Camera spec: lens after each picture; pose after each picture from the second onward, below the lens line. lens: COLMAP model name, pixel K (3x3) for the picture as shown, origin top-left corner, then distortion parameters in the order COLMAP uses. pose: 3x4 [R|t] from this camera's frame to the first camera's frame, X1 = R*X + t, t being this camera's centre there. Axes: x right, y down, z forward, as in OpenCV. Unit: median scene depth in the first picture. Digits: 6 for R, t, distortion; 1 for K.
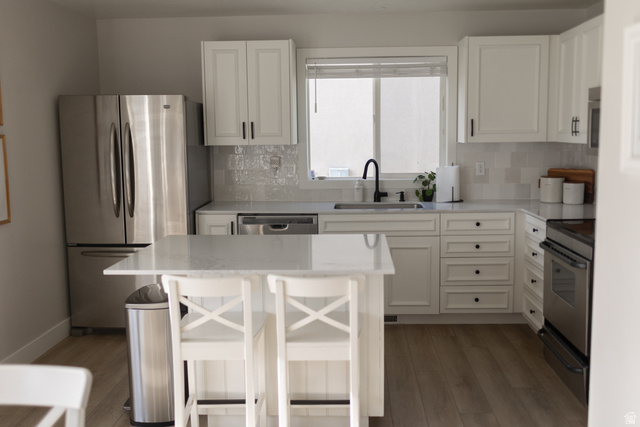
lens RADIAL K [[621.5, 0, 314.2], [0, 621.5, 214.2], [0, 0, 1]] dist [0.008850, 0.000000]
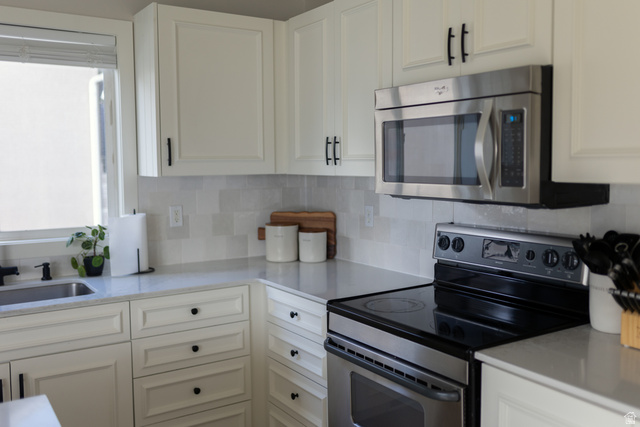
lens RADIAL K [[621.5, 0, 335.4], [0, 621.5, 201.1], [0, 0, 1]] dist [0.008850, 0.000000]
pose [[0.802802, -0.030517, 0.595465, 0.017924], [0.075541, 0.995847, -0.050808, -0.046574], [-0.591442, 0.085771, 0.801773, 0.409830]]
